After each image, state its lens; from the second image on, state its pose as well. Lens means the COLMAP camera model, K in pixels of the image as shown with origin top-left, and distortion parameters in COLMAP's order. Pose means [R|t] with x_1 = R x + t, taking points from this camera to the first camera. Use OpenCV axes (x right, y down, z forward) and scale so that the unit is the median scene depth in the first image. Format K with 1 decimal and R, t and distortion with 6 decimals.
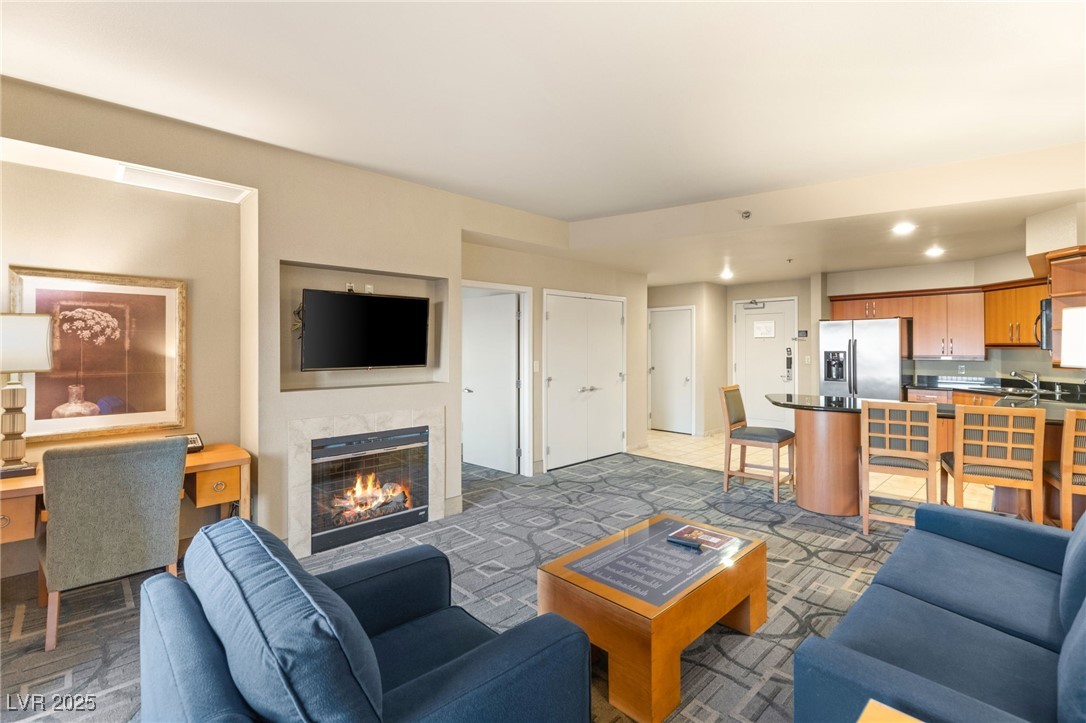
lens RADIAL K [[488.1, 0, 541.6], [0, 488.1, 345.2], [0, 0, 1]] dist [0.000454, 0.000011]
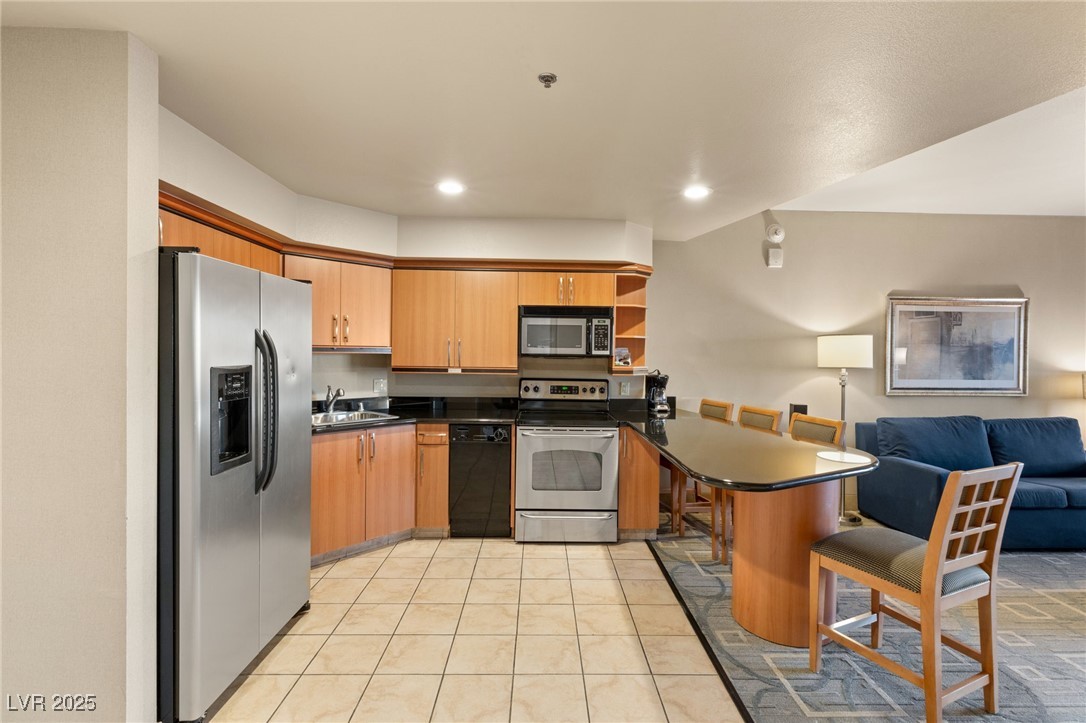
lens RADIAL K [[506.0, 0, 549.6], [0, 506.0, 355.8], [0, 0, 1]] dist [0.002846, 0.000211]
pose [[-0.737044, -0.013076, 0.675718, 0.259034], [-0.012722, 0.999904, 0.005473, 0.001778], [-0.675725, -0.004563, -0.737140, 1.127622]]
